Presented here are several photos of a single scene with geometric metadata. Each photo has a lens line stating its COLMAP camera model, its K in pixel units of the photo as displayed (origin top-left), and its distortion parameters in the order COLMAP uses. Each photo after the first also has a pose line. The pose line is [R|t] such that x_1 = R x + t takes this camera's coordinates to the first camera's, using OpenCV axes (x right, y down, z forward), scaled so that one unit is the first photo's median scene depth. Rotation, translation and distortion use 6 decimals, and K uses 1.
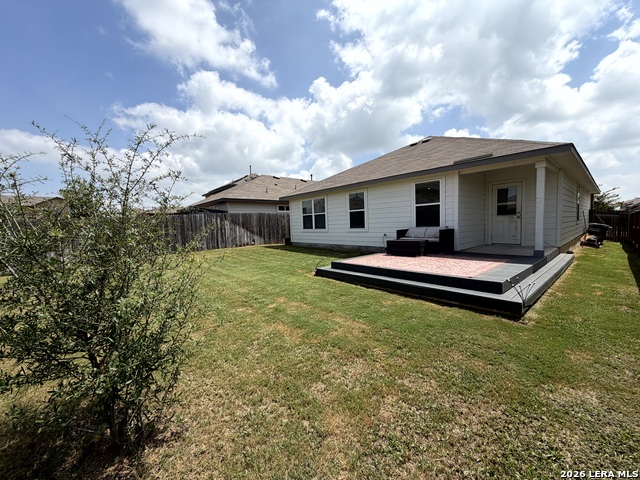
lens RADIAL K [[255.0, 0, 322.4], [0, 255.0, 239.8], [0, 0, 1]] dist [0.000586, -0.000600]
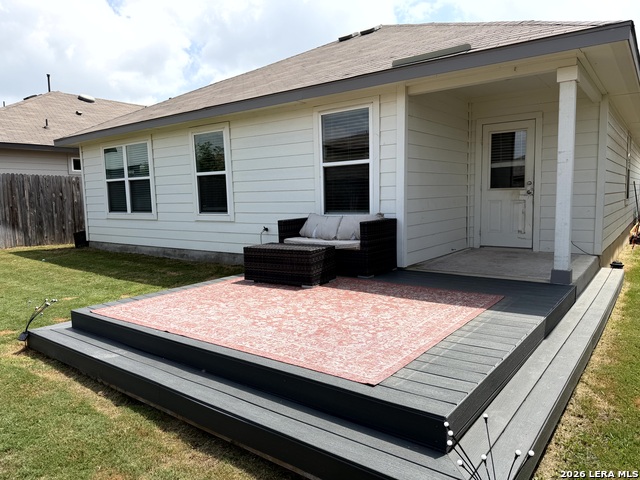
lens RADIAL K [[449.9, 0, 319.5], [0, 449.9, 242.5], [0, 0, 1]] dist [0.003293, -0.006339]
pose [[0.980194, -0.011061, 0.197733, 0.190694], [0.003591, 0.999268, 0.038097, -0.026029], [-0.198009, -0.036633, 0.979515, 0.215167]]
